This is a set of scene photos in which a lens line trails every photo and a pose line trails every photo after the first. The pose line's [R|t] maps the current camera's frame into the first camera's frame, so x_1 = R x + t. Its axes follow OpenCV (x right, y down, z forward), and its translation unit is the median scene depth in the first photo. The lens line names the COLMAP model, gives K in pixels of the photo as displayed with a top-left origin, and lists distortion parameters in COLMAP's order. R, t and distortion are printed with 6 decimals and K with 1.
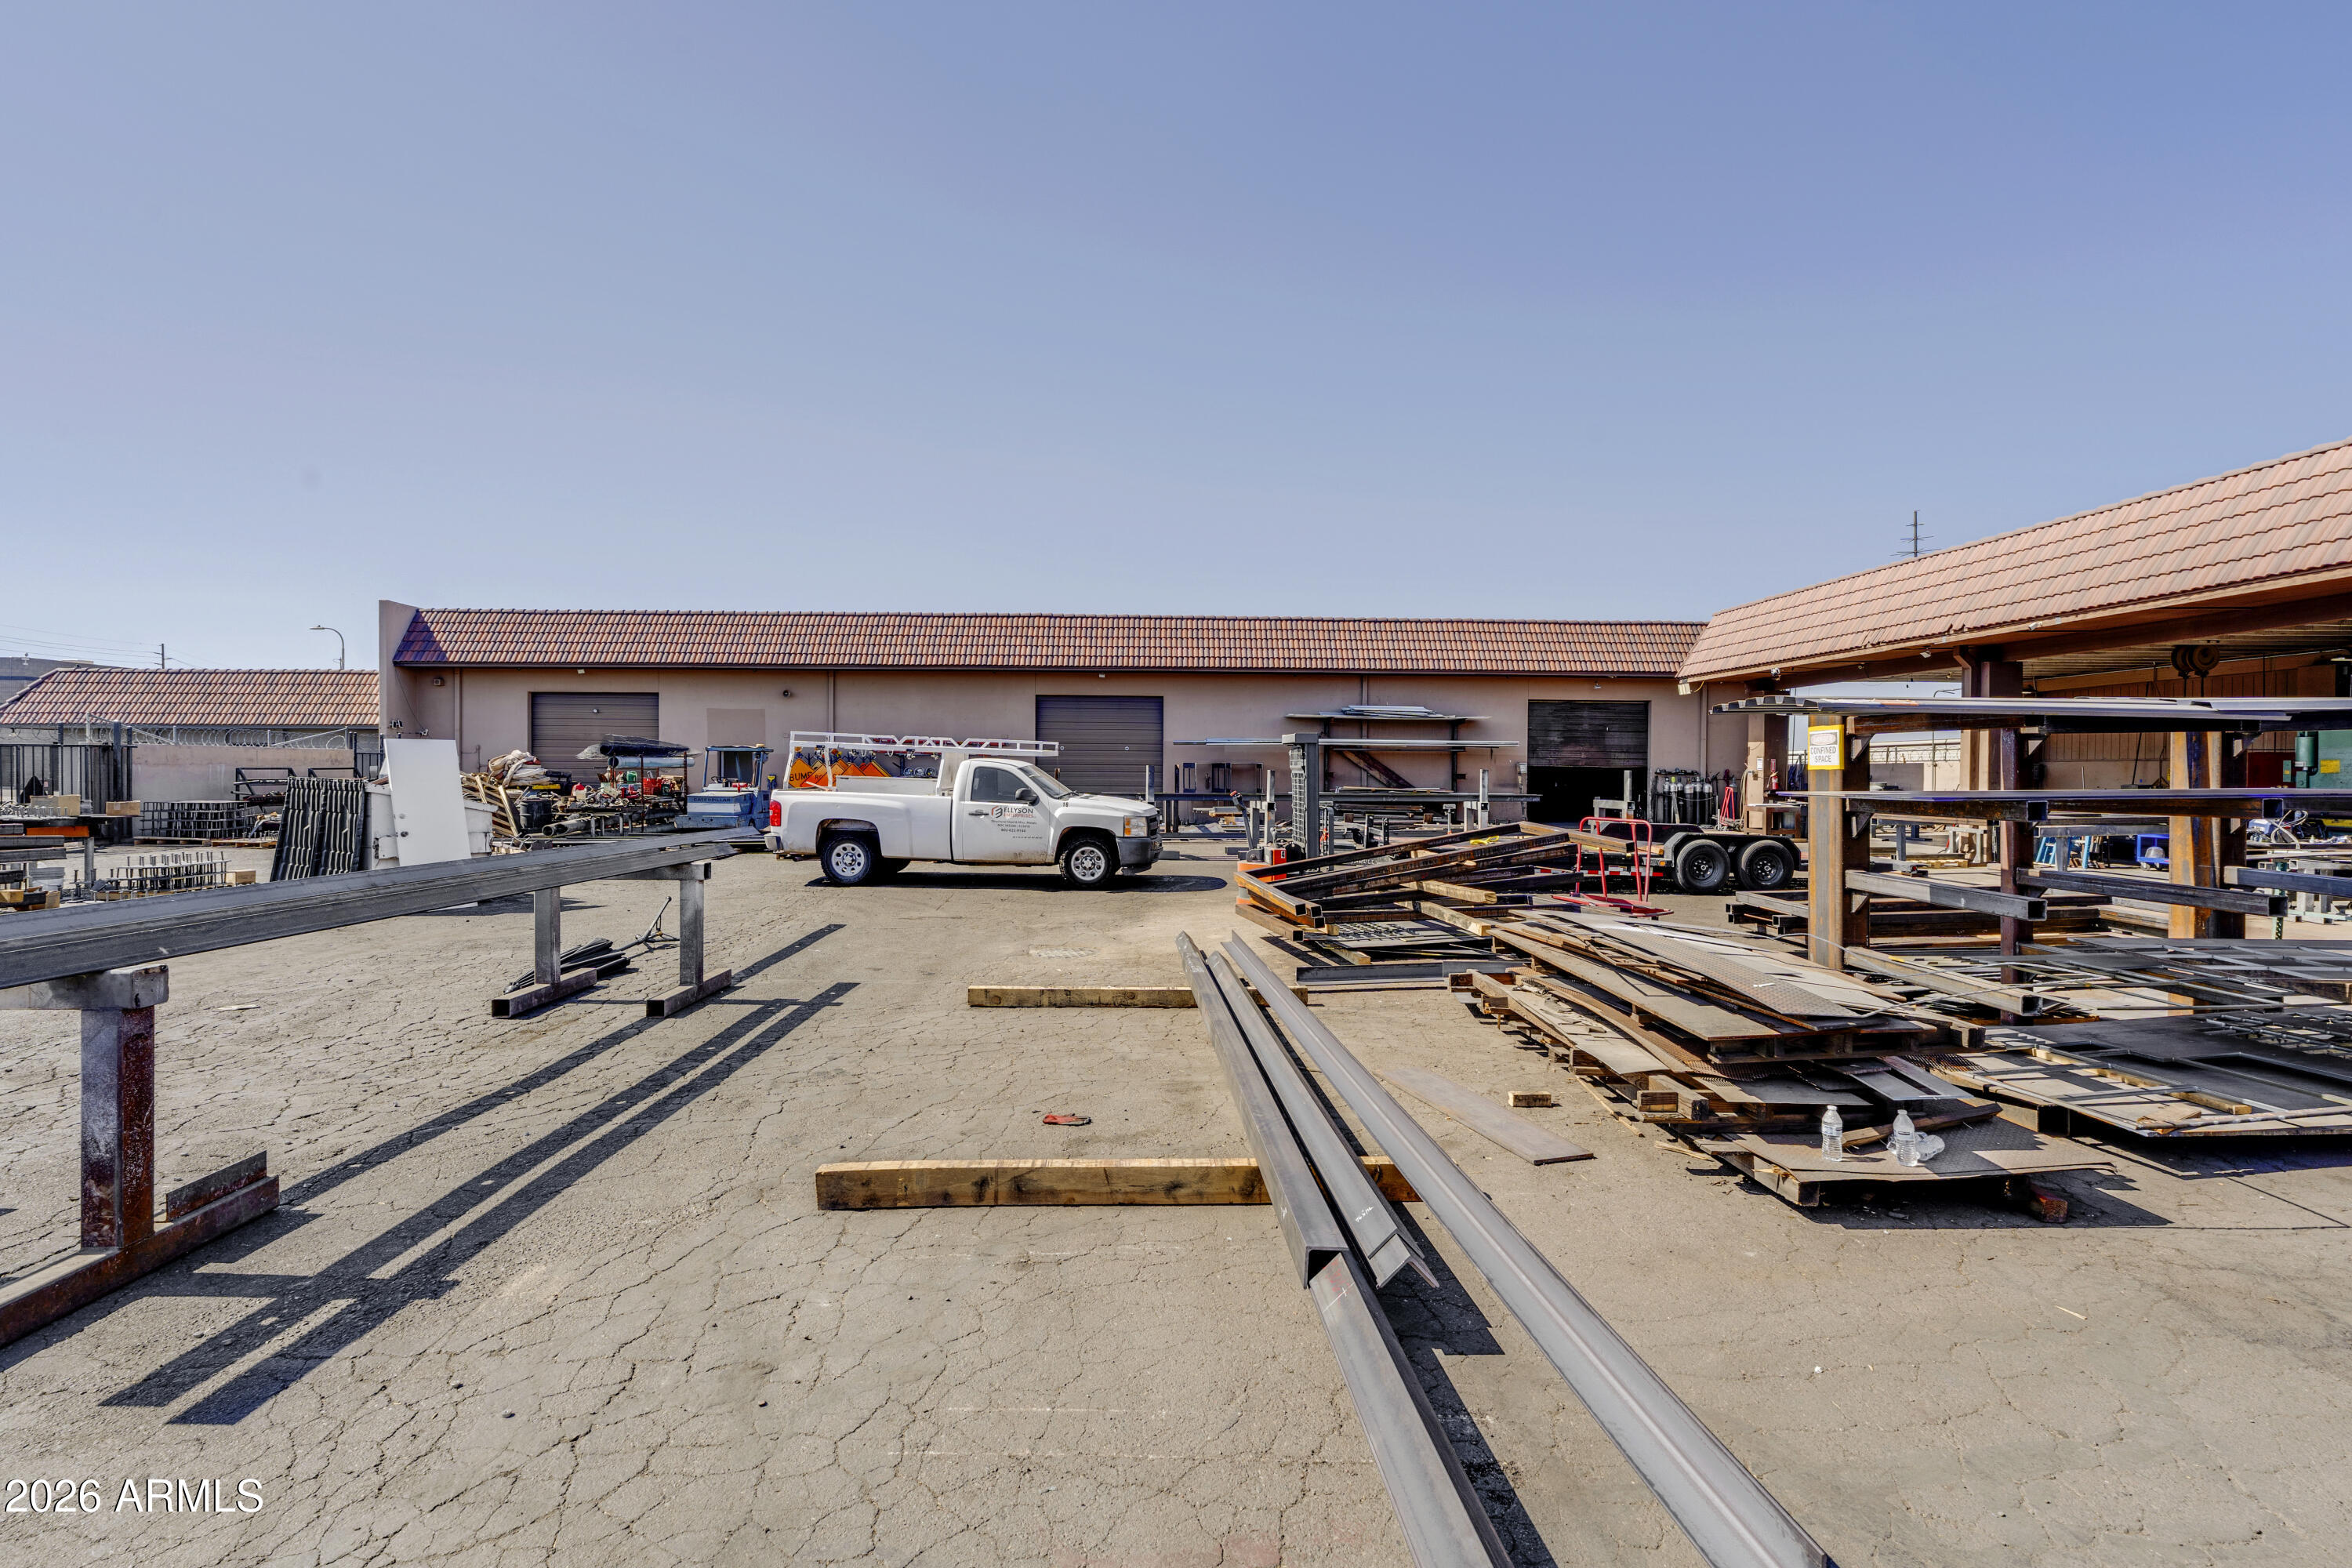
lens RADIAL K [[1091.0, 0, 1176.4], [0, 1091.0, 779.6], [0, 0, 1]] dist [-0.004068, -0.000547]
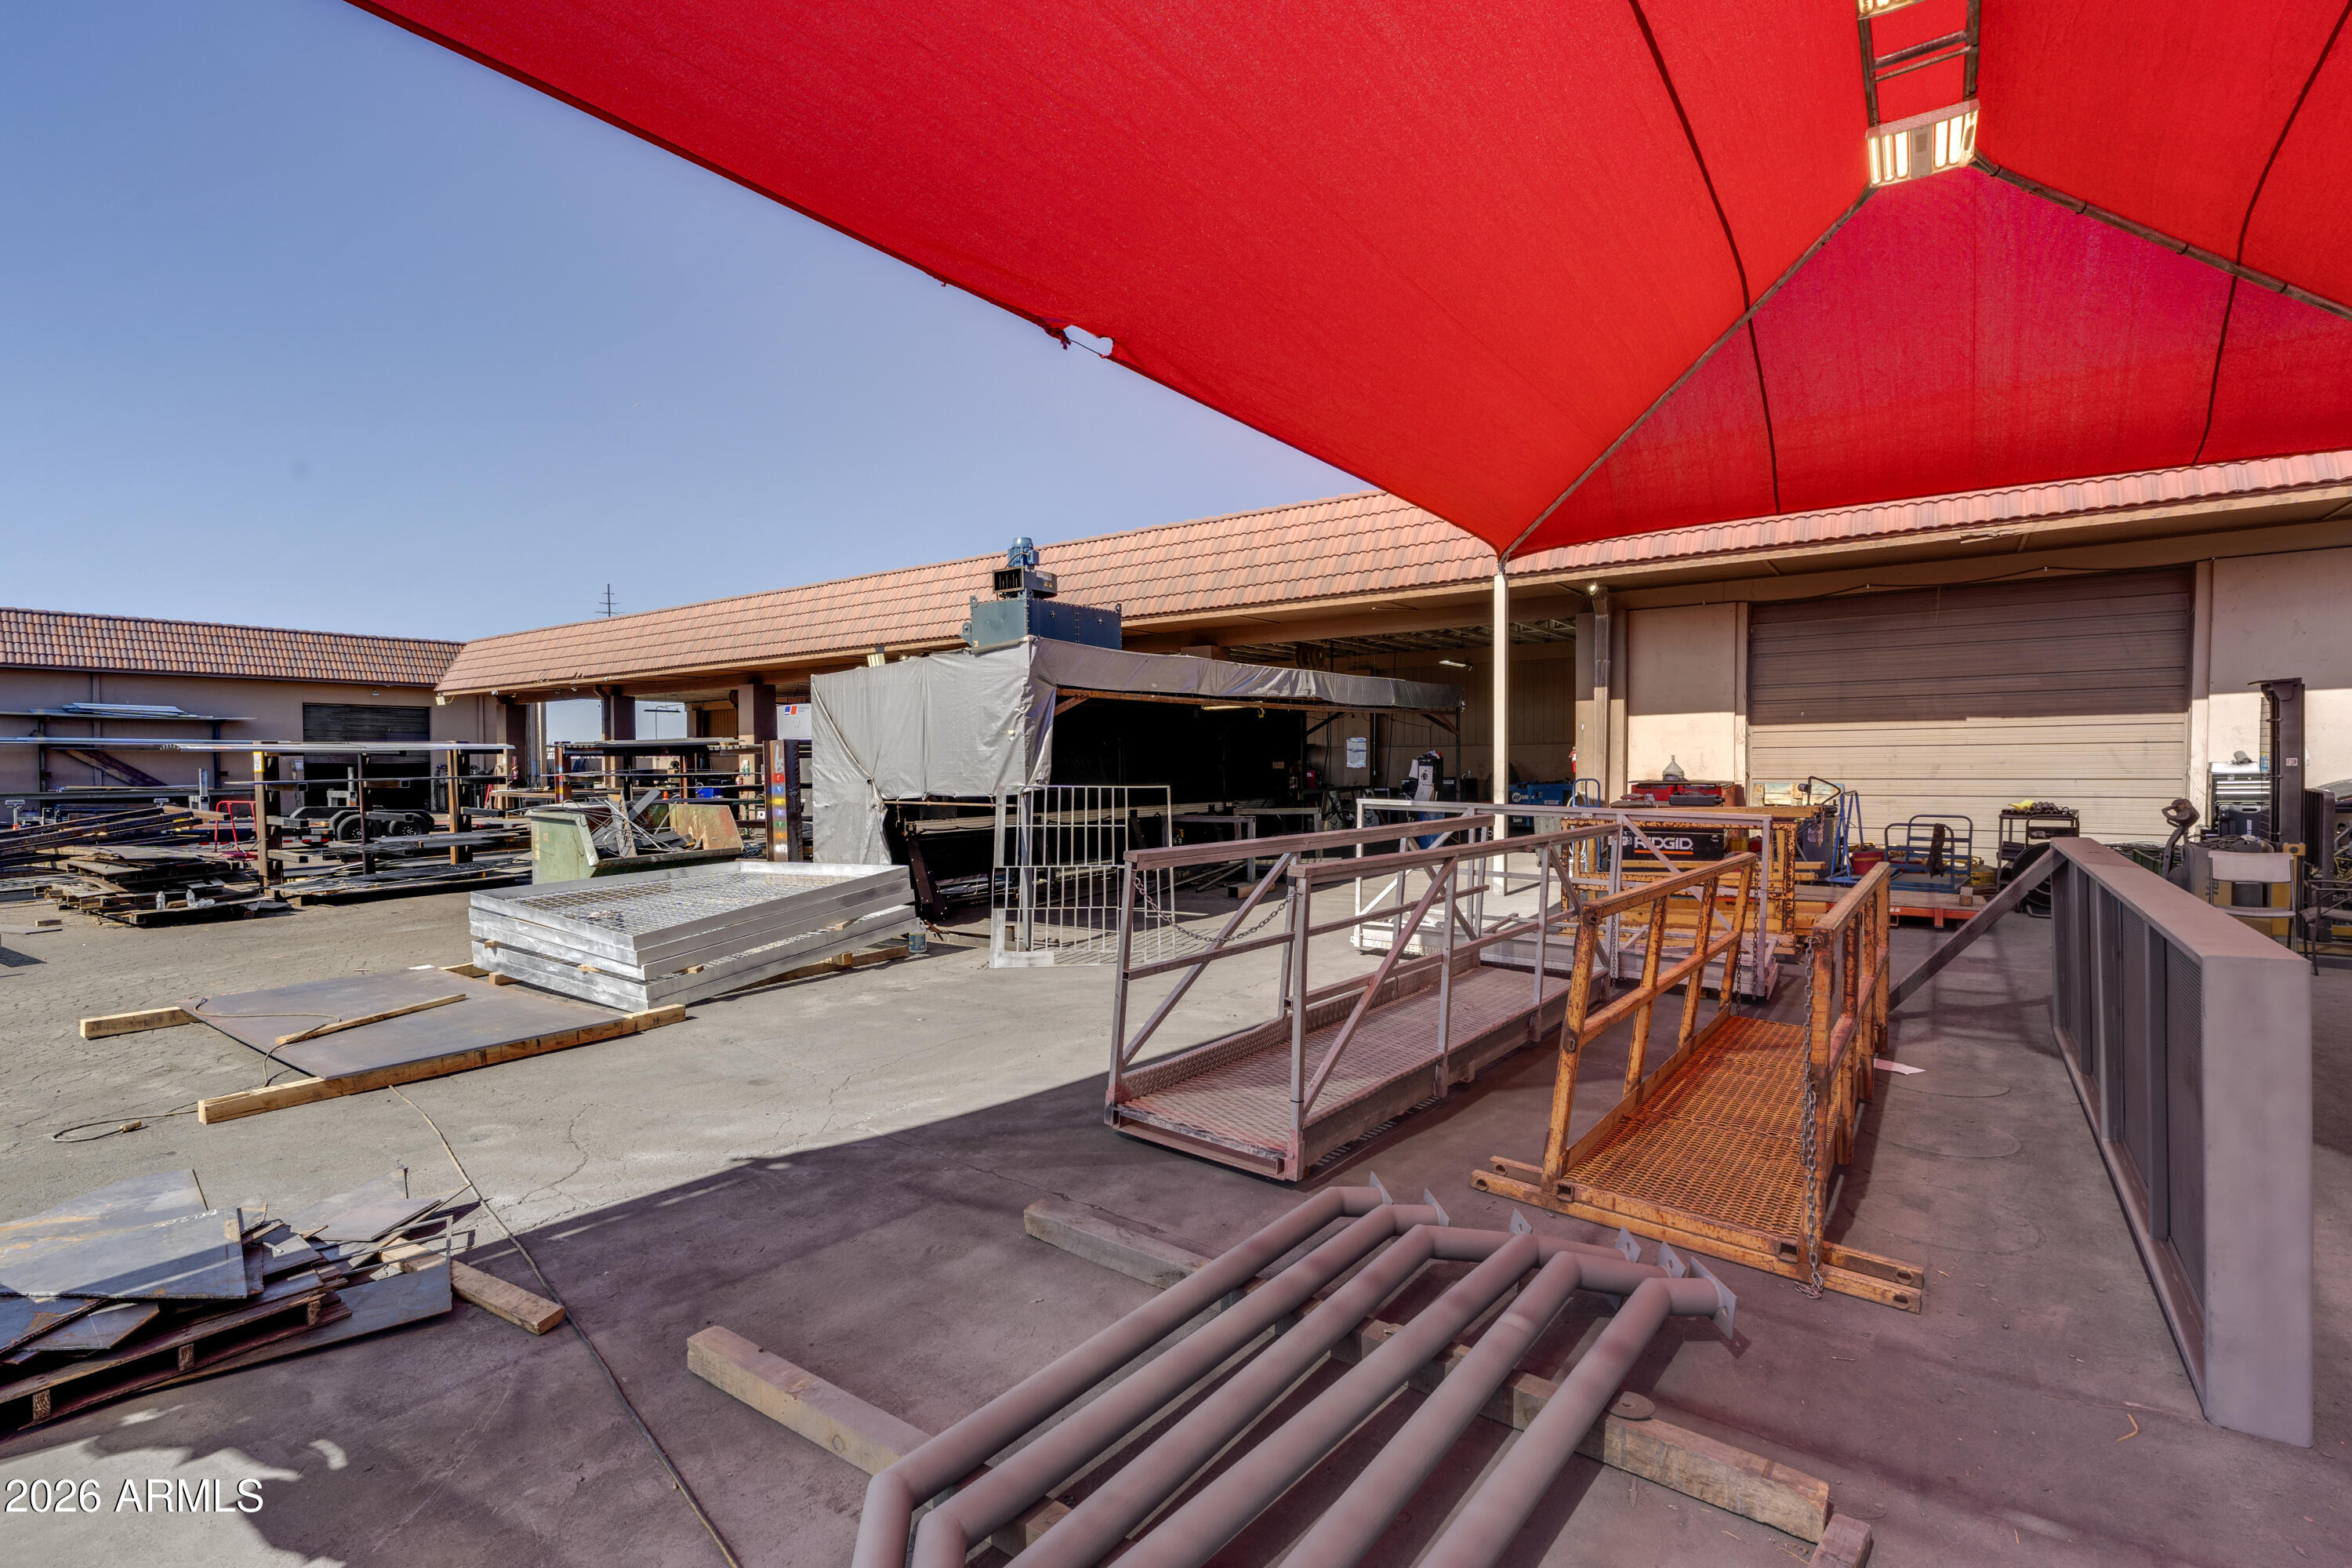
lens RADIAL K [[1091.0, 0, 1173.0], [0, 1091.0, 777.1], [0, 0, 1]] dist [-0.004068, -0.000547]
pose [[0.615973, -0.020446, 0.787502, -0.001296], [0.015335, 0.999785, 0.013962, -0.000360], [-0.787618, 0.003476, 0.616154, -0.372433]]
